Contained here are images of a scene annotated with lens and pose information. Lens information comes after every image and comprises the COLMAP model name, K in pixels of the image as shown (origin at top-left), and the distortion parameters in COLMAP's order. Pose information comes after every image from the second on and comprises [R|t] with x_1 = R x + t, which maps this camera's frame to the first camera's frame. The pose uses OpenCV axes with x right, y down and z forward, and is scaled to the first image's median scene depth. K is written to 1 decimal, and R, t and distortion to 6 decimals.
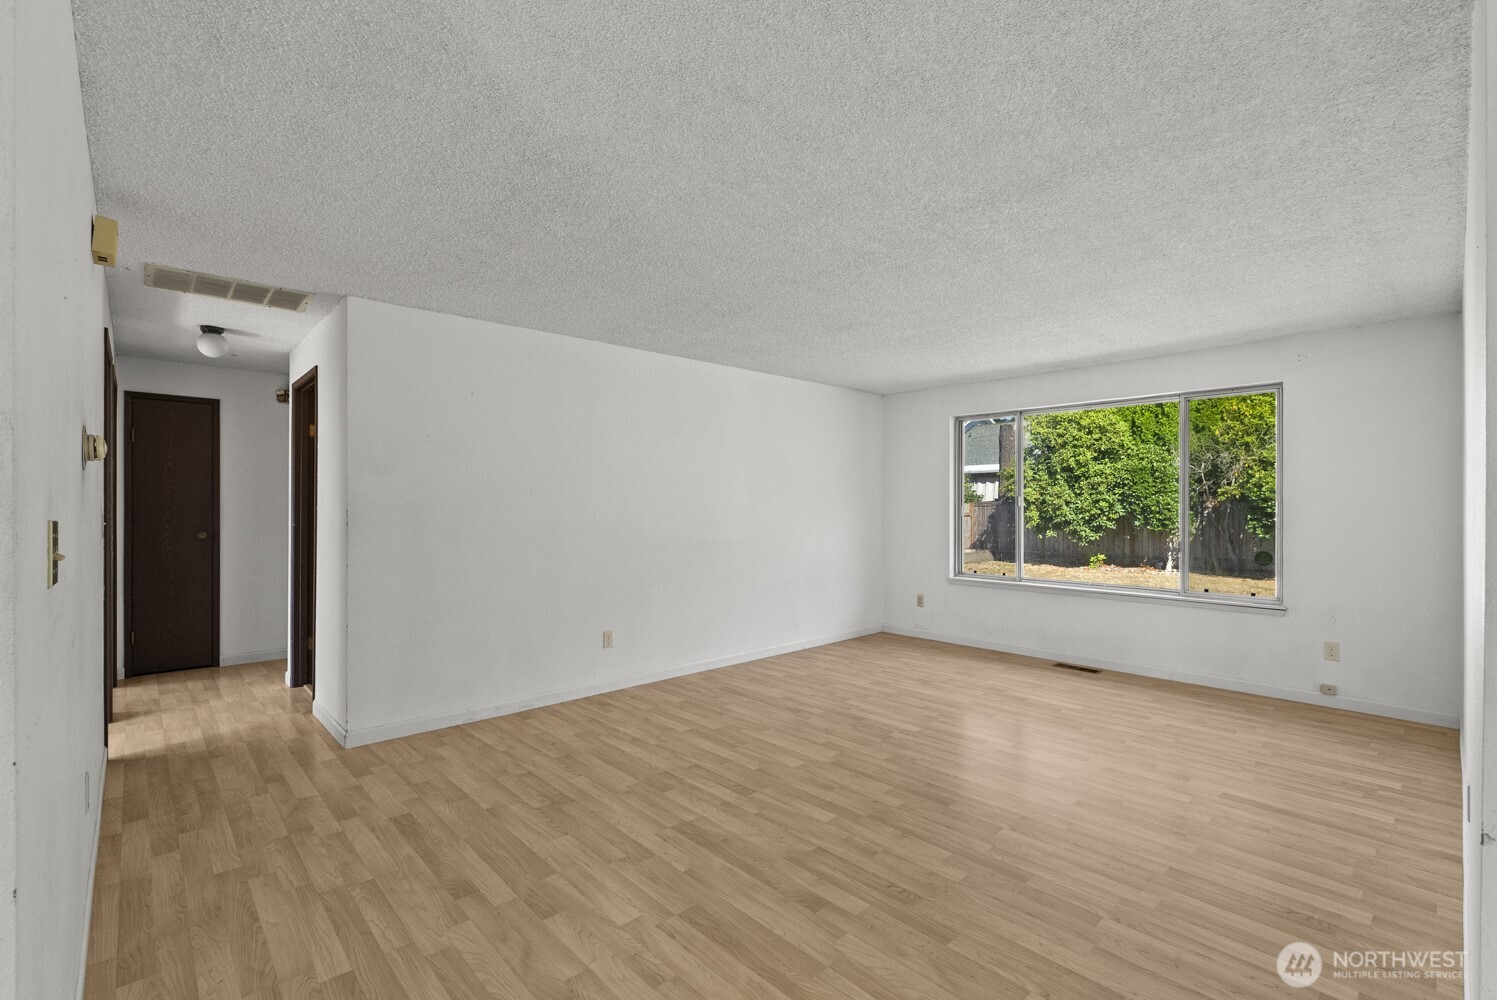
lens RADIAL K [[664.7, 0, 745.5], [0, 664.7, 500.6], [0, 0, 1]] dist [-0.004094, 0.000986]
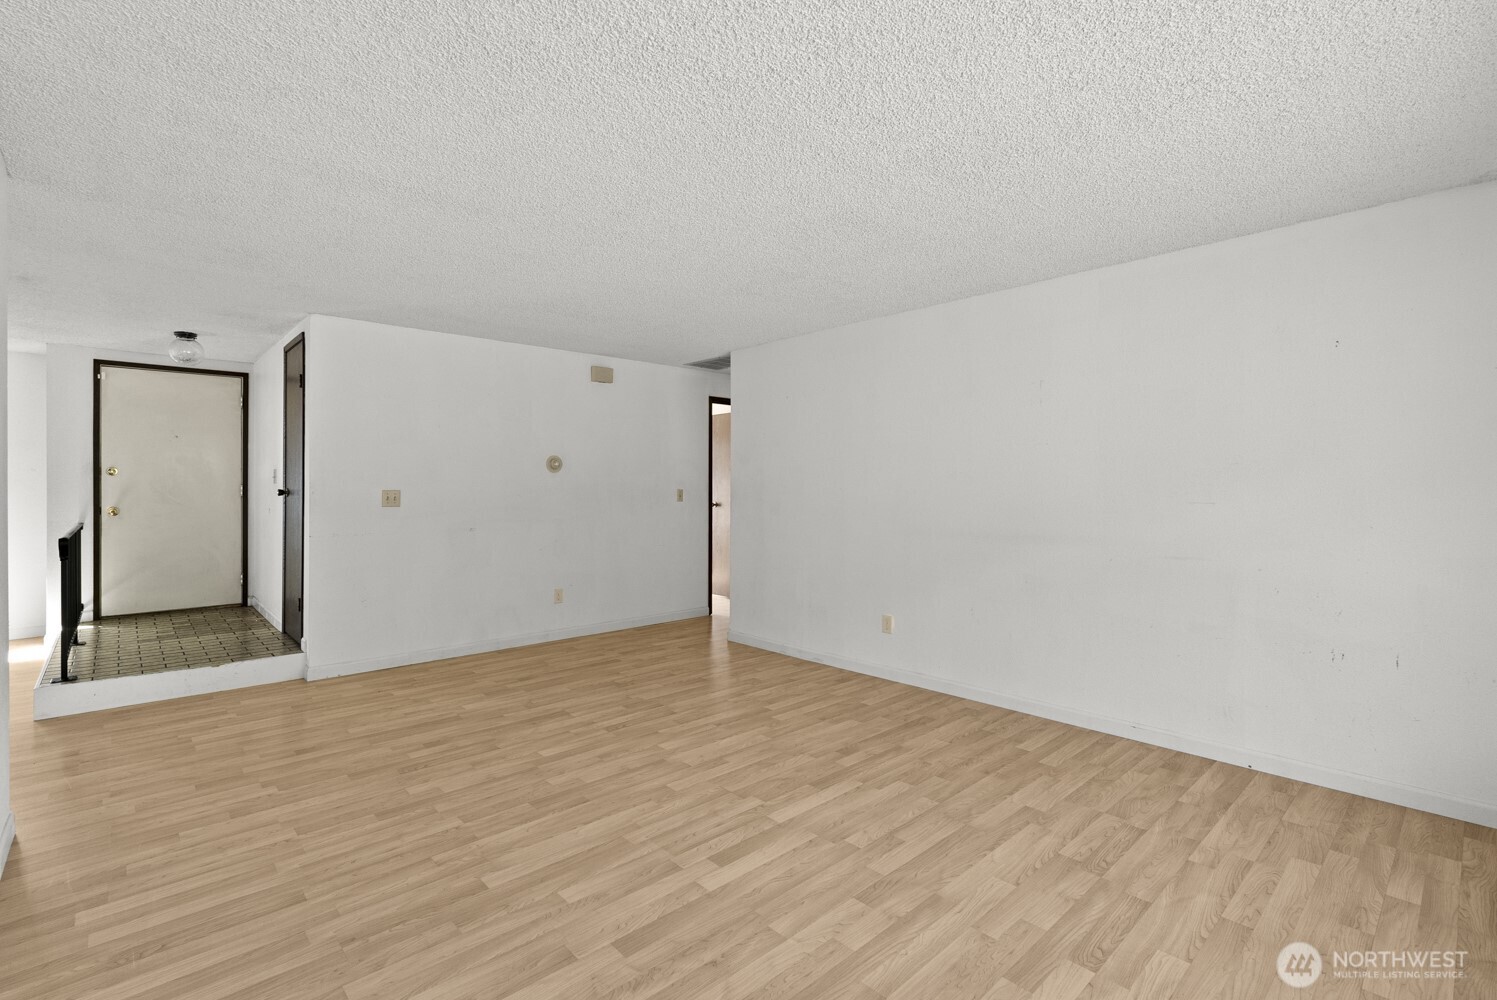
lens RADIAL K [[682.9, 0, 754.3], [0, 682.9, 488.1], [0, 0, 1]] dist [-0.003972, -0.000153]
pose [[0.002712, 0.000005, -0.999996, 1.035943], [0.010406, 0.999946, 0.000033, 0.012741], [0.999942, -0.010406, 0.002712, 1.073939]]
